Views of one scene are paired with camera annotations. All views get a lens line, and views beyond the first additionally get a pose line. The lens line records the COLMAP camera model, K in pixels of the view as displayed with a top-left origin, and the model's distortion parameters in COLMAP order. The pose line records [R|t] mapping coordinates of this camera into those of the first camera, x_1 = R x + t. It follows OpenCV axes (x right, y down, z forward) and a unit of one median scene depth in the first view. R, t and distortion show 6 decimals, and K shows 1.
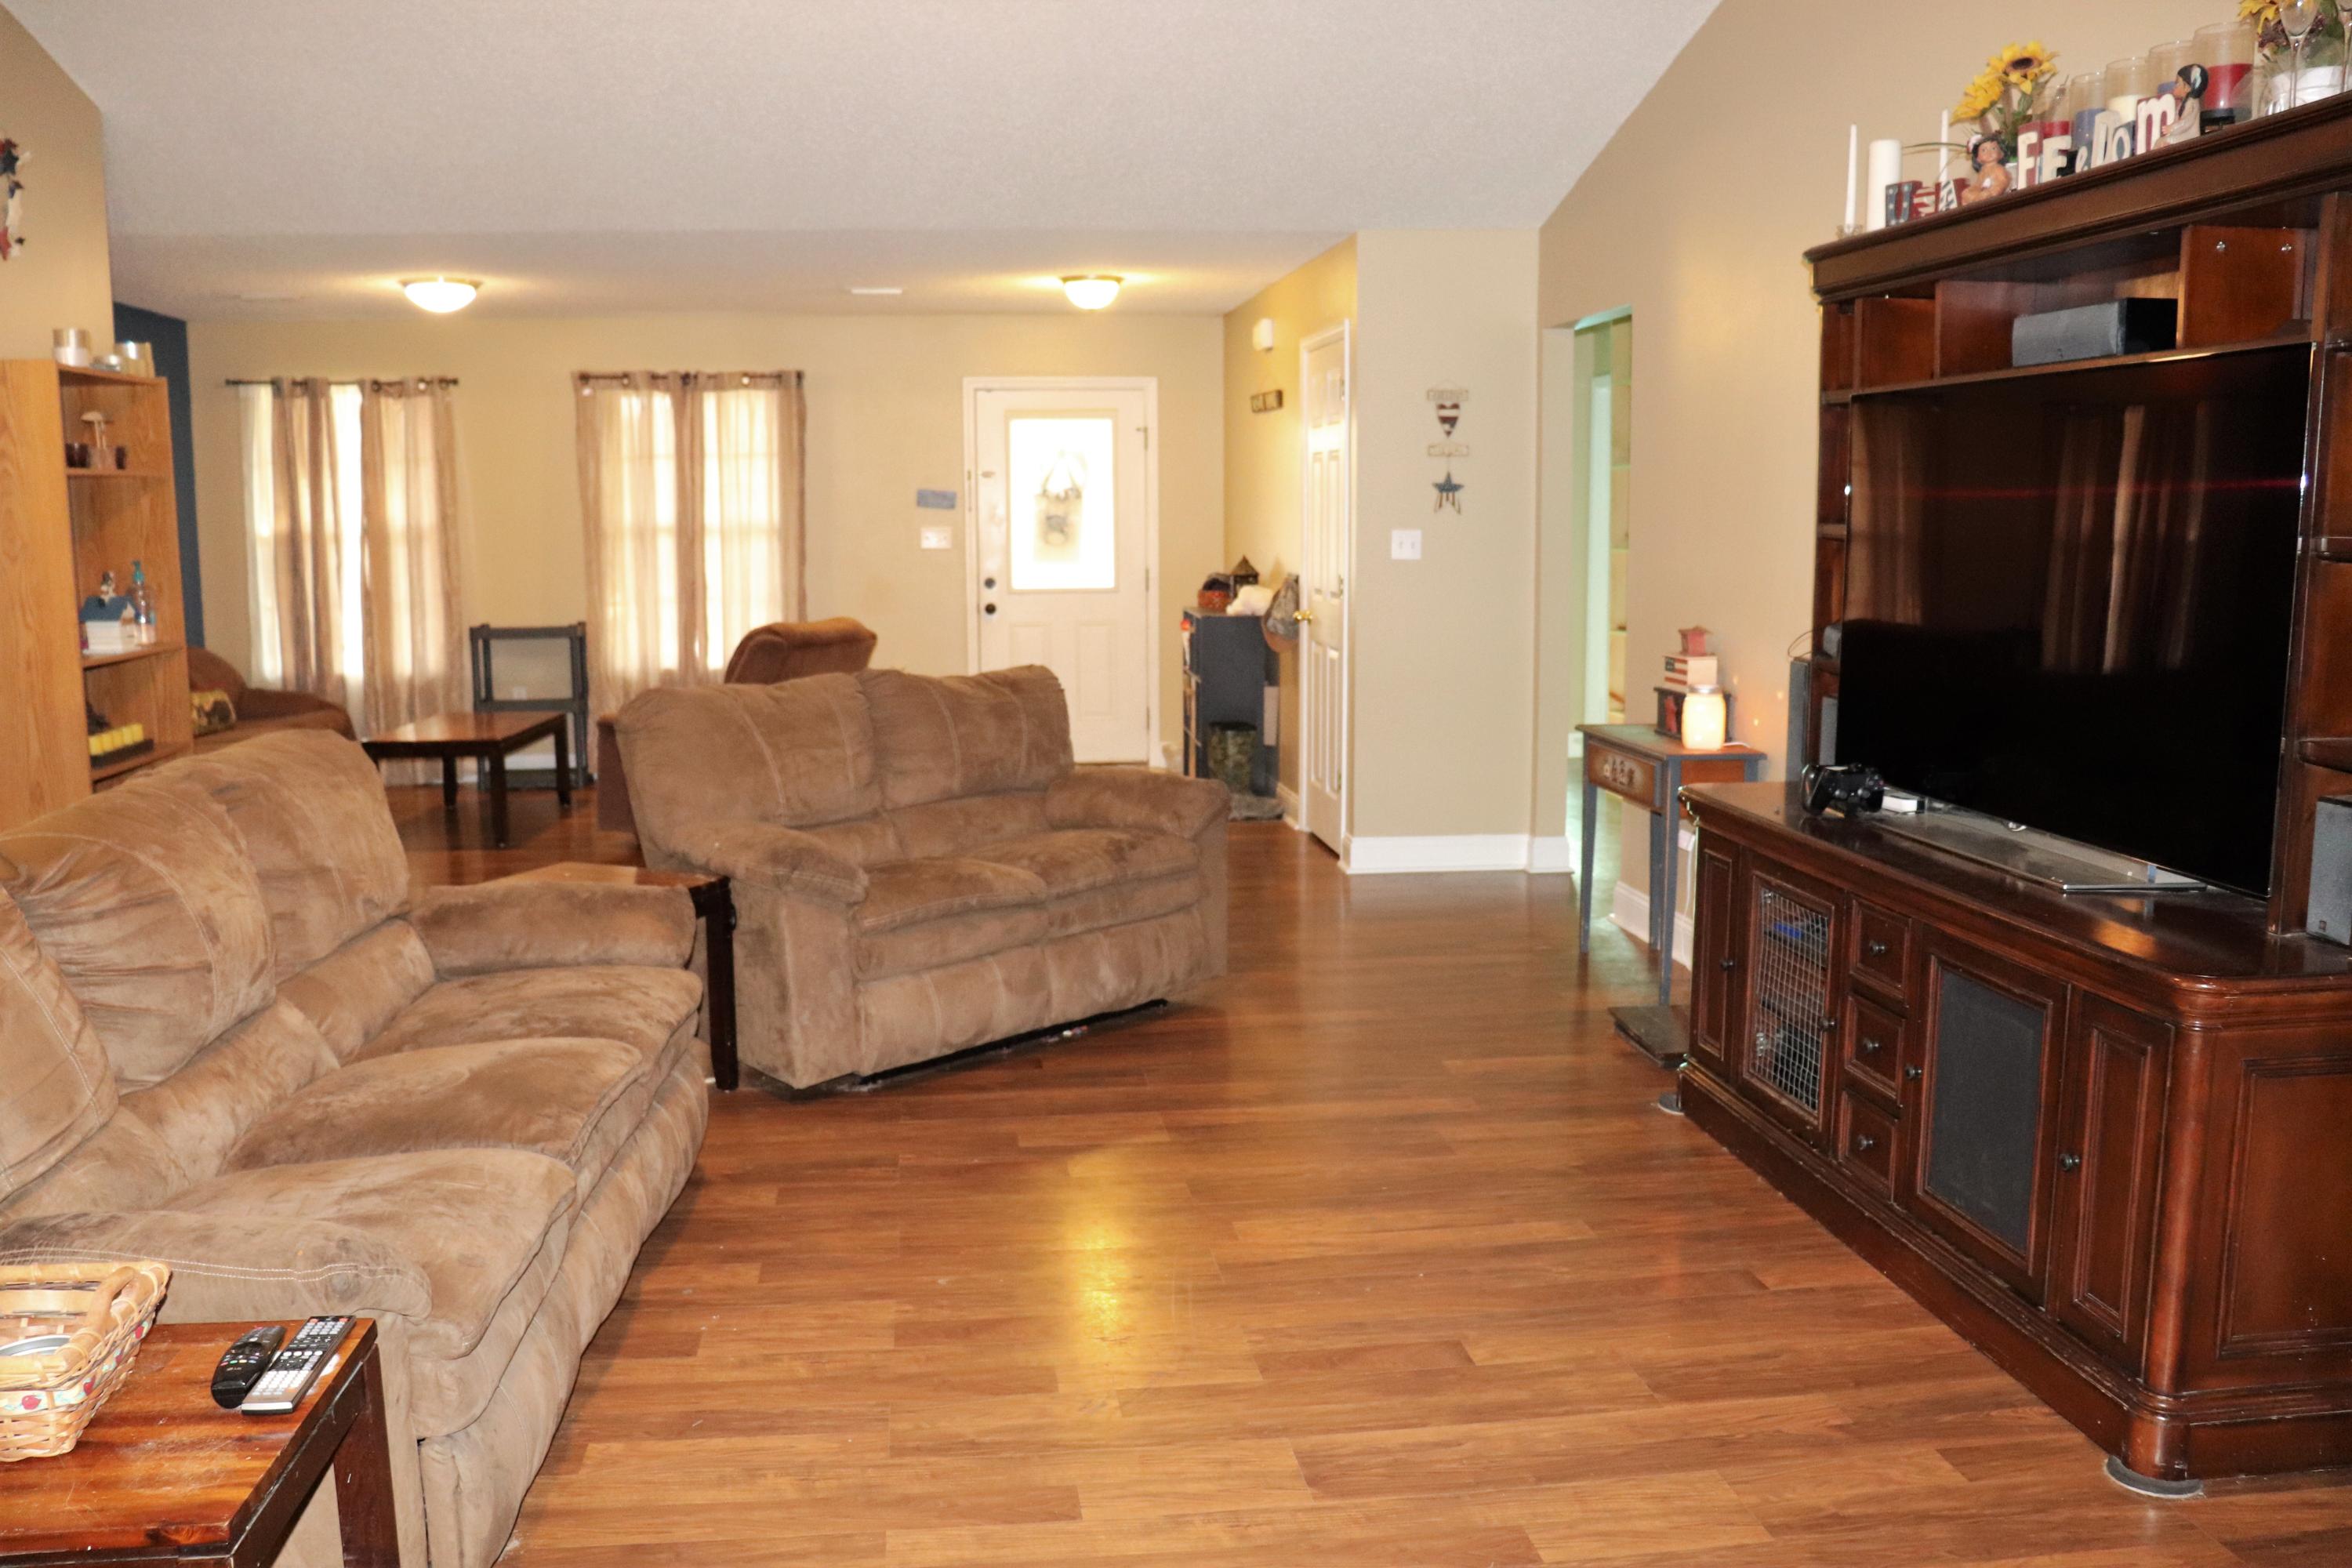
lens RADIAL K [[1968.0, 0, 1176.8], [0, 1968.0, 812.8], [0, 0, 1]] dist [-0.179935, 0.162203]
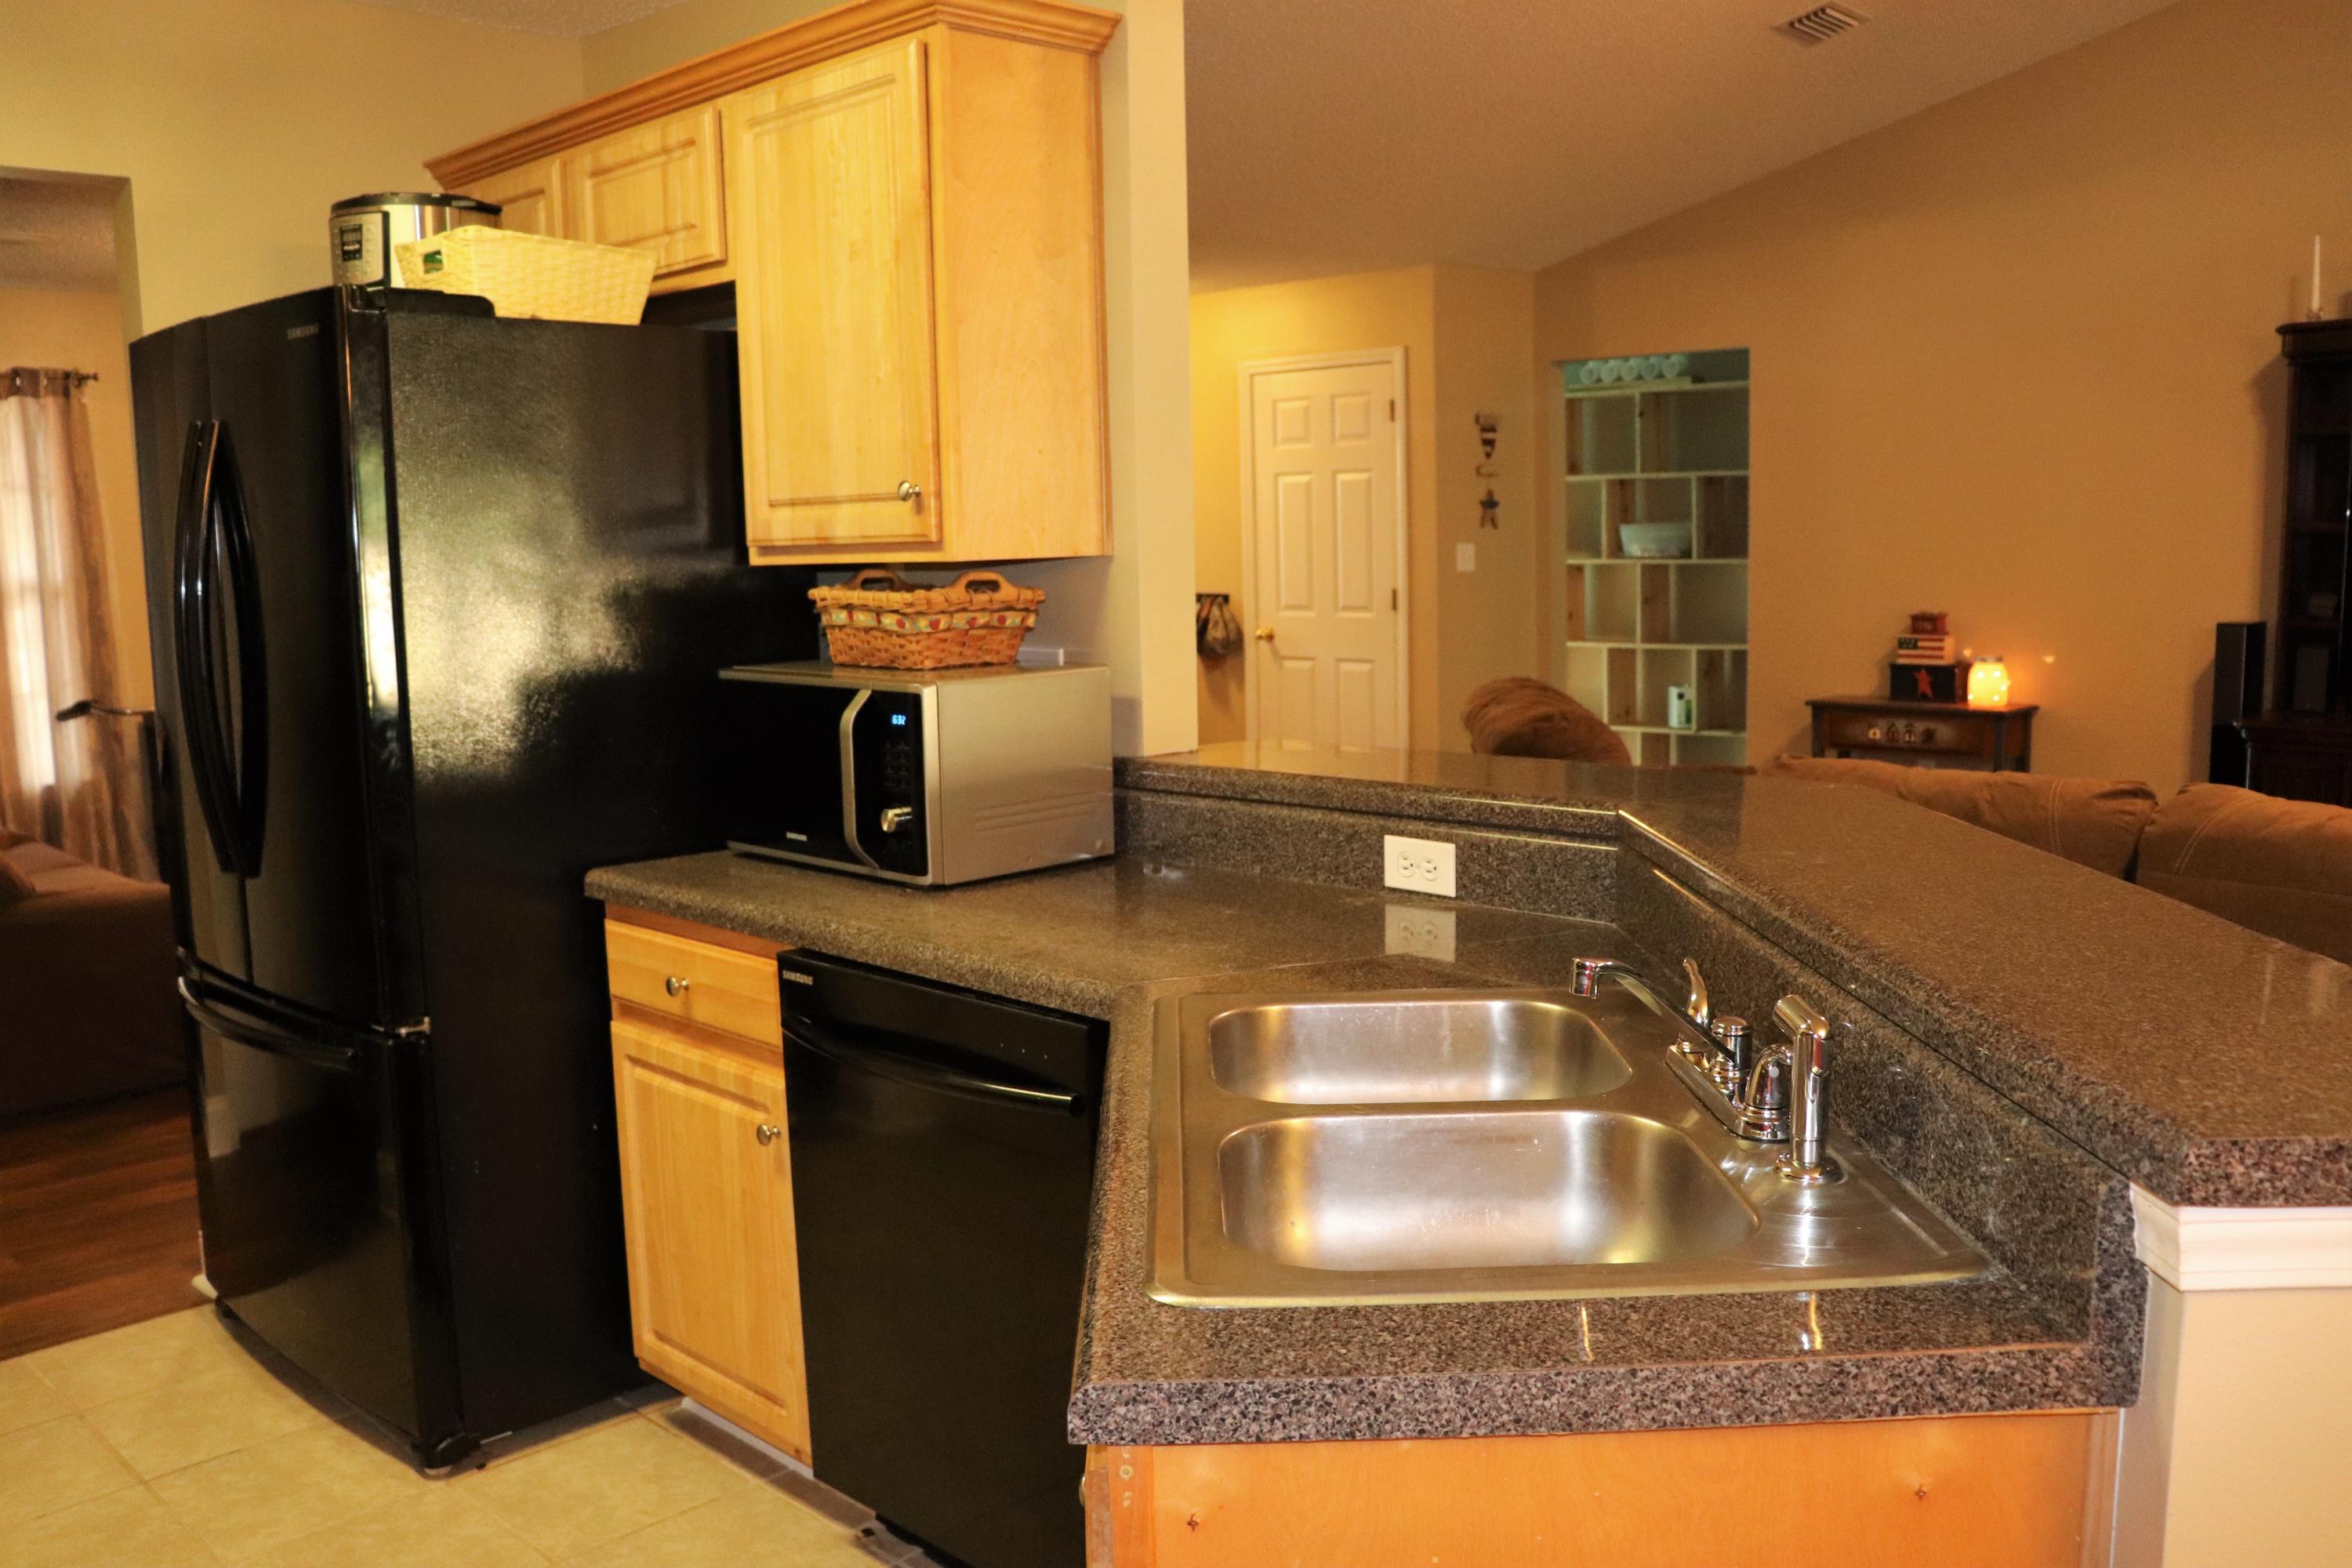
lens RADIAL K [[1968.0, 0, 1176.8], [0, 1968.0, 812.8], [0, 0, 1]] dist [-0.179935, 0.162203]
pose [[0.785516, -0.104862, 0.609892, -1.047467], [0.116106, 0.993011, 0.021193, -0.059974], [-0.607852, 0.054165, 0.792201, 0.391386]]
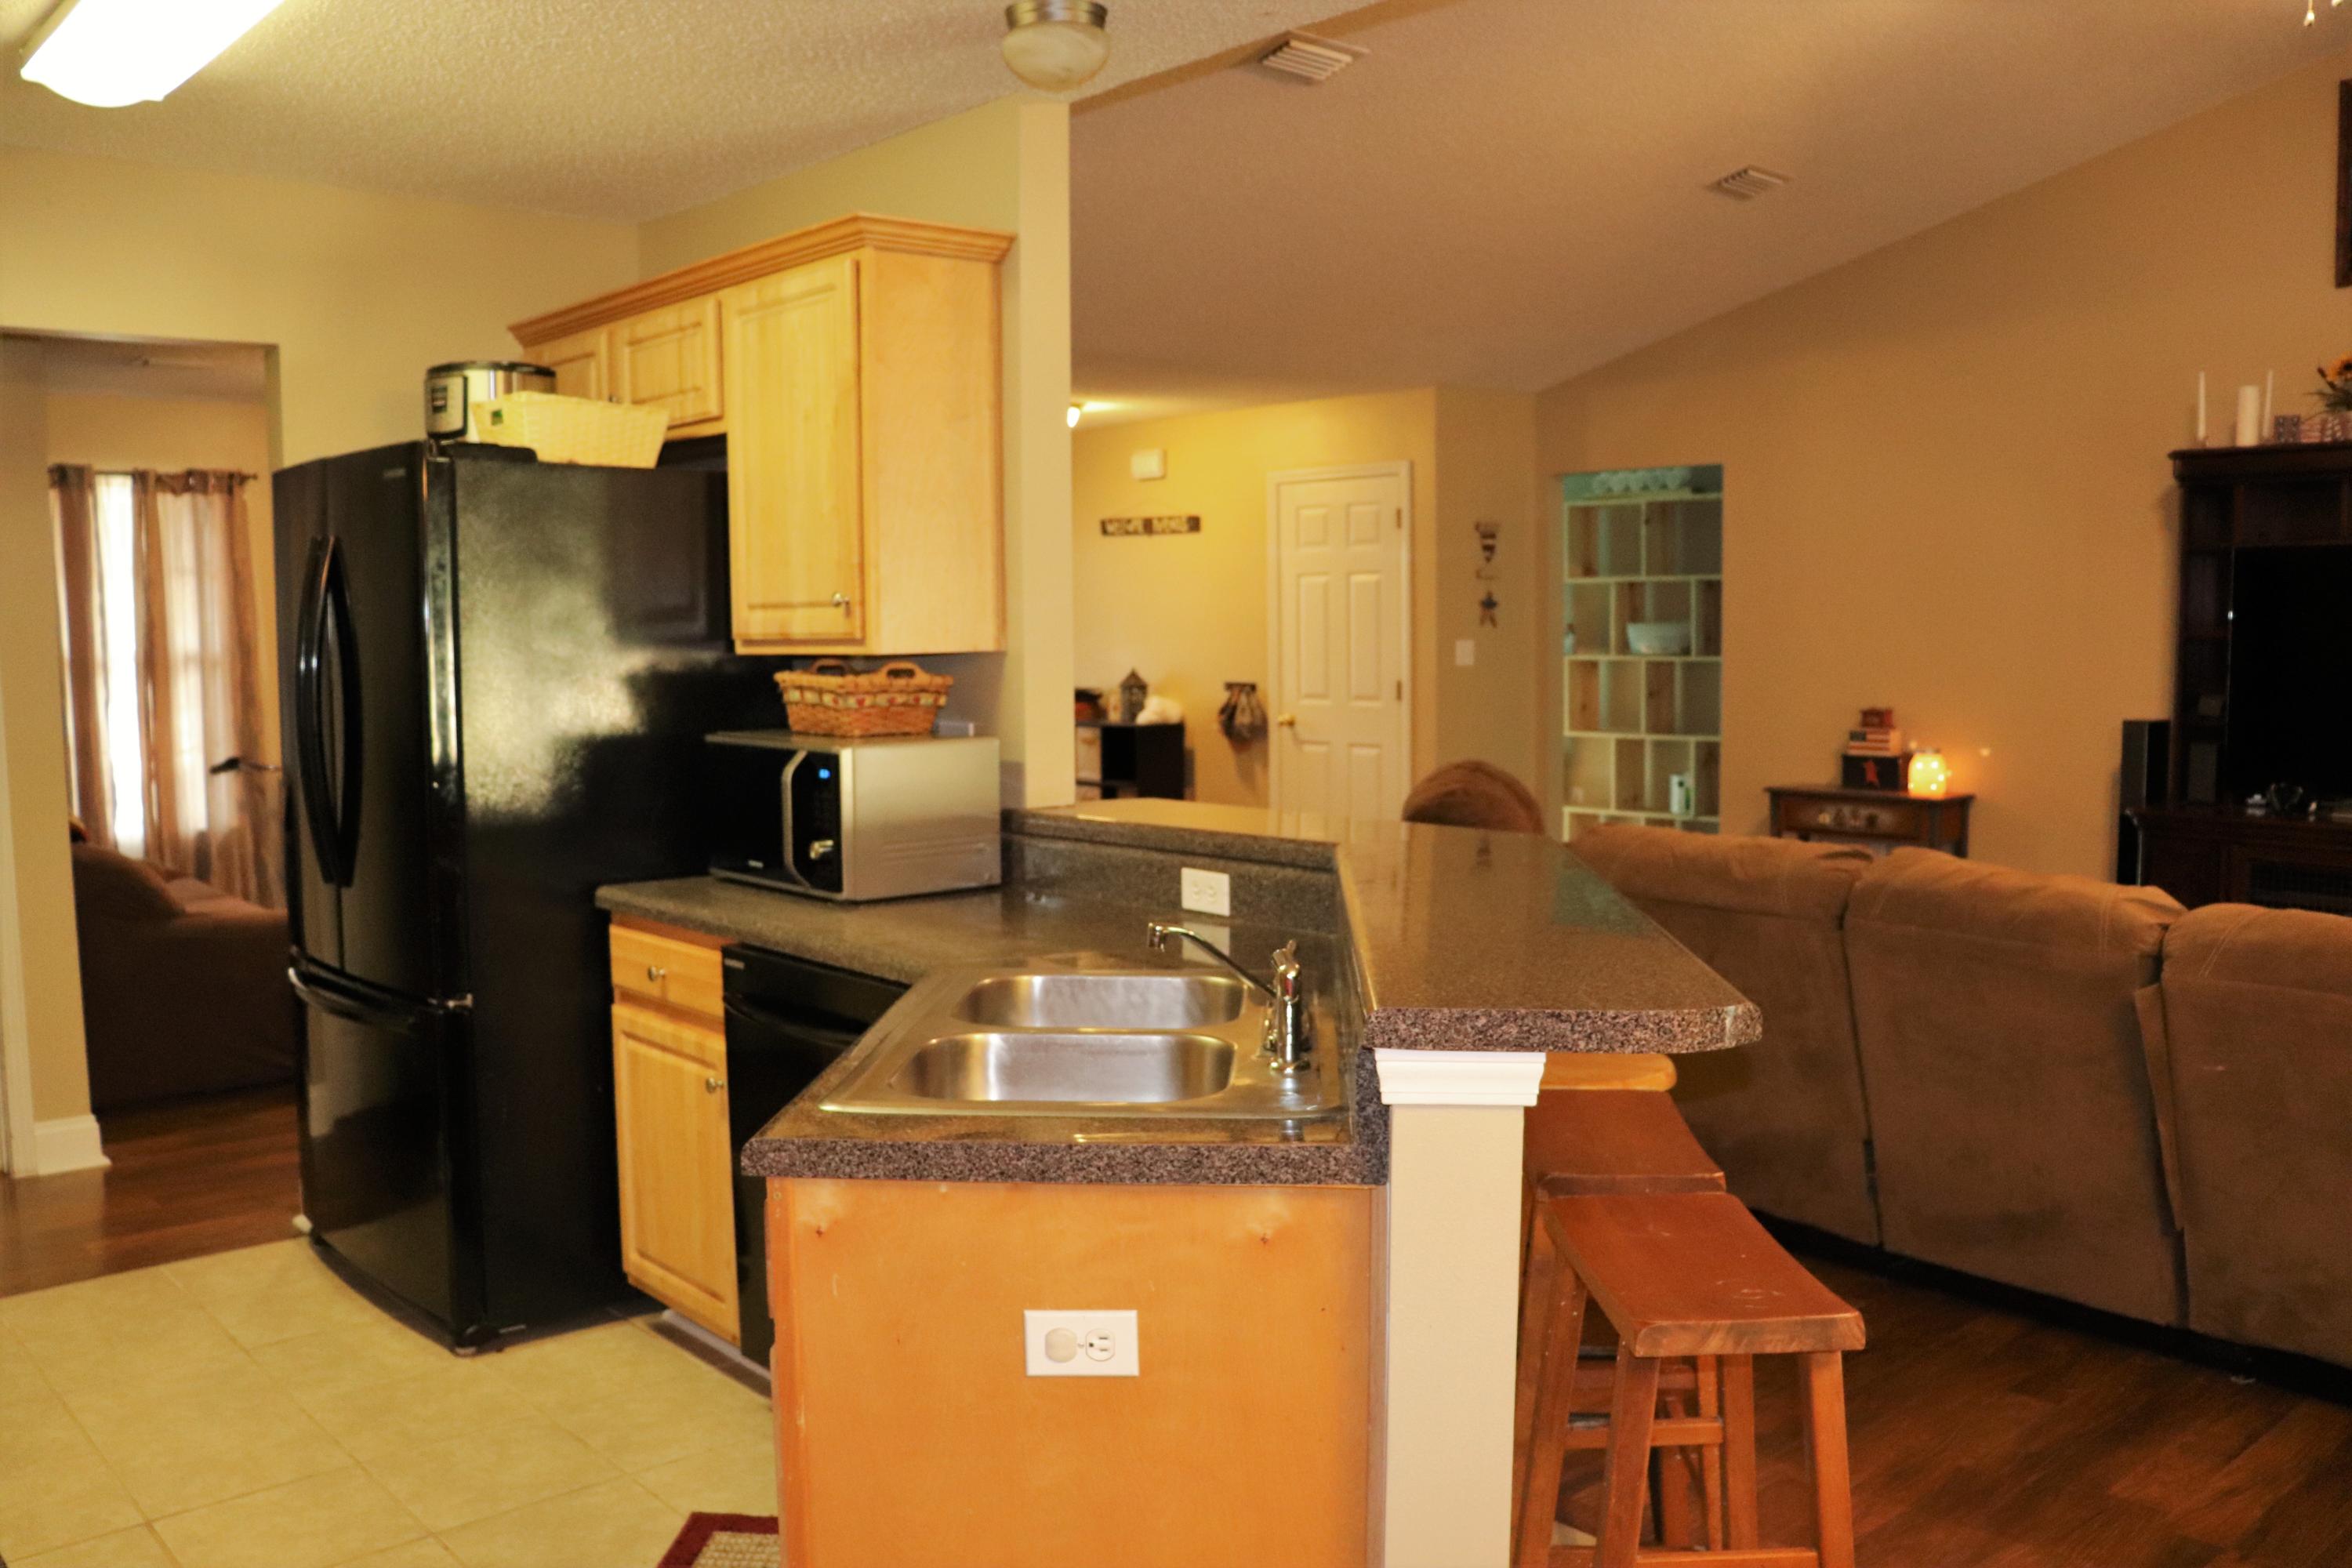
lens RADIAL K [[1968.0, 0, 1176.8], [0, 1968.0, 812.8], [0, 0, 1]] dist [-0.179935, 0.162203]
pose [[0.826280, -0.061589, 0.559882, -1.068894], [0.094573, 0.995062, -0.030112, -0.034260], [-0.555263, 0.077831, 0.828025, 0.198855]]
